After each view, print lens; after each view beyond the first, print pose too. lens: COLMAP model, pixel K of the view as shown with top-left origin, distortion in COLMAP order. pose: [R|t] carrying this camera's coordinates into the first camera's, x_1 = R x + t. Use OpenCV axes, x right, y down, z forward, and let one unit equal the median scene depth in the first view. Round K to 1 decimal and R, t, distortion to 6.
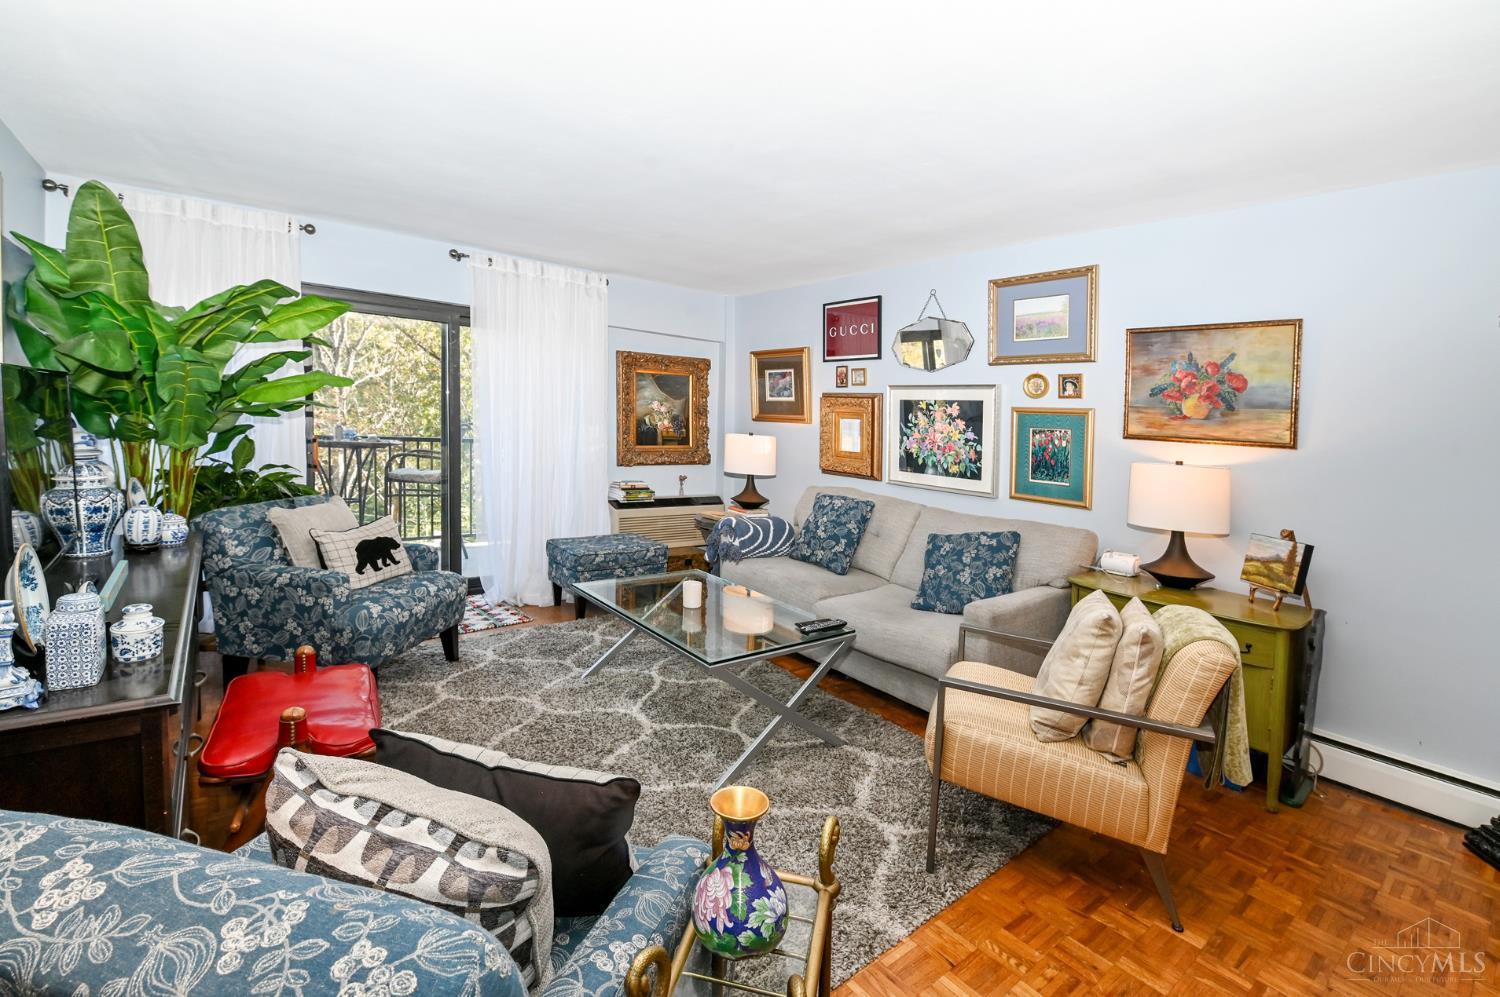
lens RADIAL K [[657.0, 0, 707.2], [0, 657.0, 449.5], [0, 0, 1]] dist [-0.002941, -0.004854]
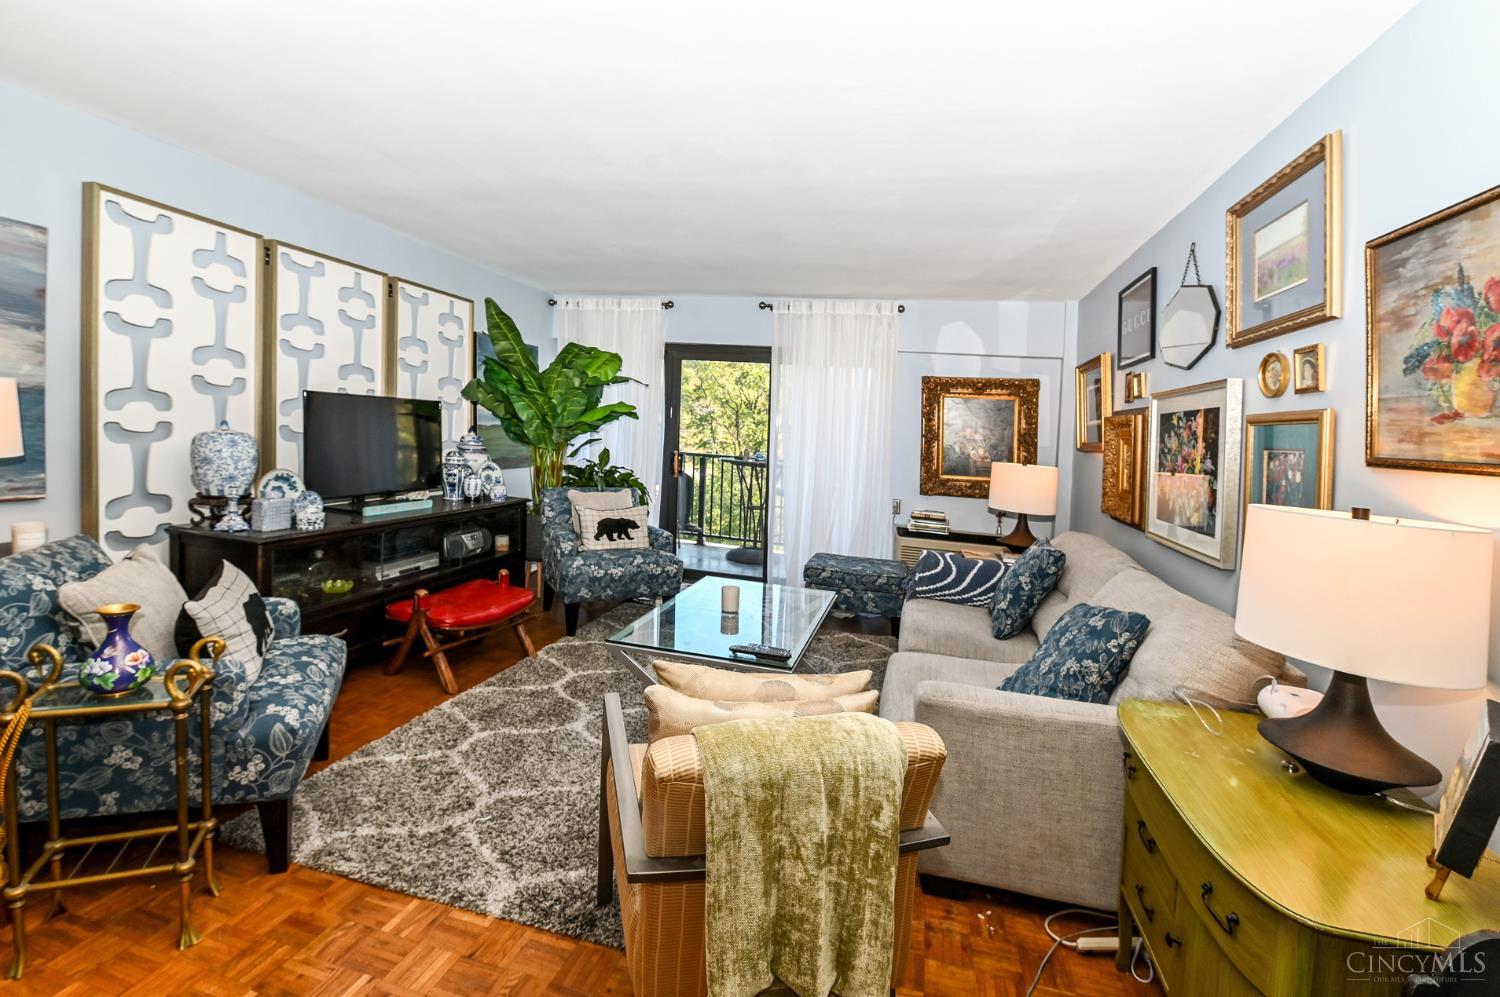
lens RADIAL K [[657.0, 0, 836.5], [0, 657.0, 475.0], [0, 0, 1]] dist [-0.002941, -0.004854]
pose [[0.632850, 0.038514, -0.773316, 0.671736], [-0.072712, 0.997304, -0.009836, 0.019658], [0.770852, 0.062454, 0.633945, 0.348189]]
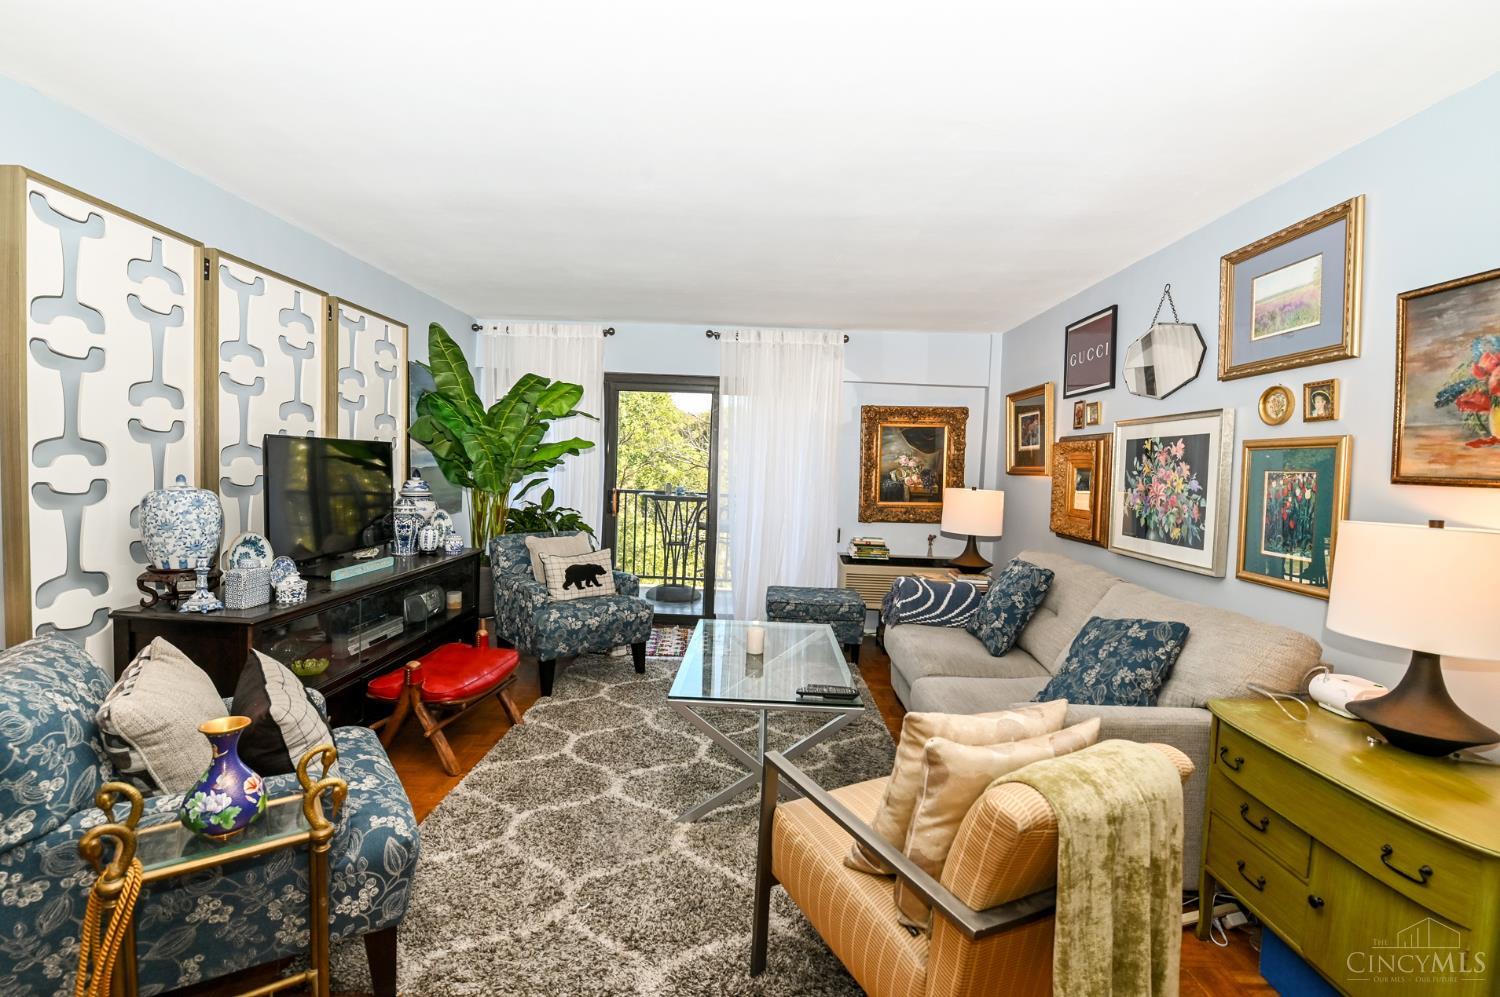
lens RADIAL K [[657.0, 0, 784.0], [0, 657.0, 514.3], [0, 0, 1]] dist [-0.002941, -0.004854]
pose [[0.784091, 0.022179, -0.620249, 0.495921], [-0.027843, 0.999612, 0.000547, 0.021143], [0.620021, 0.016841, 0.784405, 0.189709]]
